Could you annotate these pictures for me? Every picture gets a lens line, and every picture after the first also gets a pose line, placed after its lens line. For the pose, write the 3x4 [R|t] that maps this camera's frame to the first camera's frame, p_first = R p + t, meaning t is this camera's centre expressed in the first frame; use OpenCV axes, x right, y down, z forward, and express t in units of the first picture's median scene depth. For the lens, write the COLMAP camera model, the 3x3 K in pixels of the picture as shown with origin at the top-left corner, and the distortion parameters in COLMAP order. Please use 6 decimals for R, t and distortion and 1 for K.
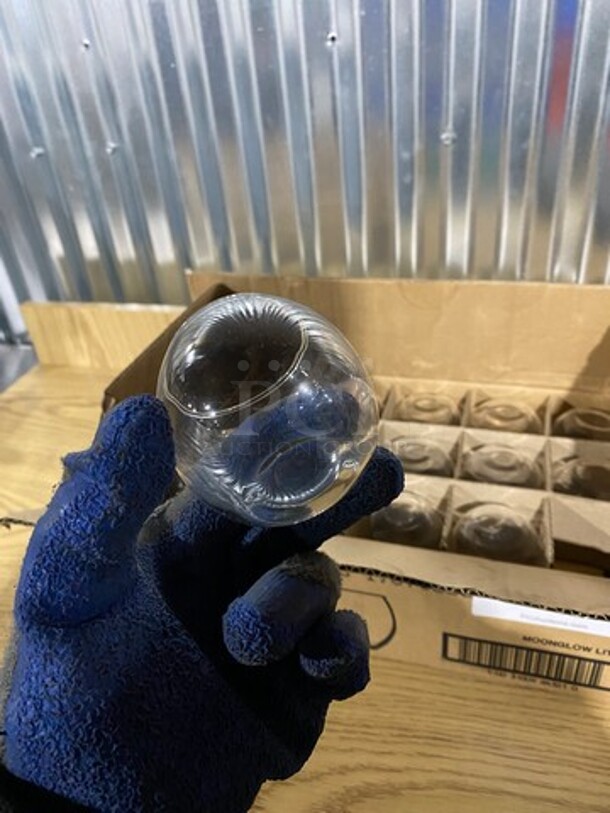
lens RADIAL K [[613.0, 0, 305.0], [0, 613.0, 406.5], [0, 0, 1]] dist [-0.000307, 0.001872]
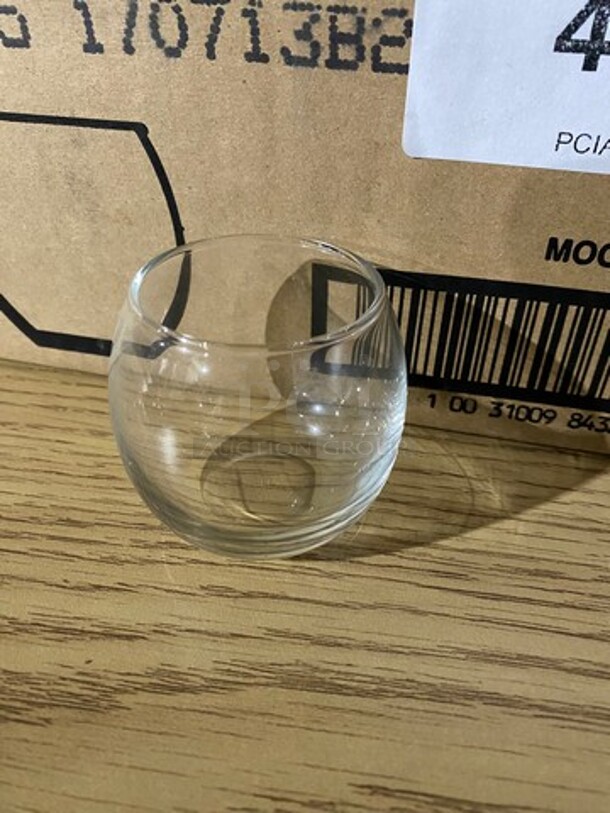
lens RADIAL K [[613.0, 0, 305.0], [0, 613.0, 406.5], [0, 0, 1]] dist [-0.000307, 0.001872]
pose [[0.991223, 0.052155, 0.121479, 0.191333], [-0.057189, 0.997627, 0.038327, 0.458707], [-0.119192, -0.044938, 0.991854, 0.687104]]
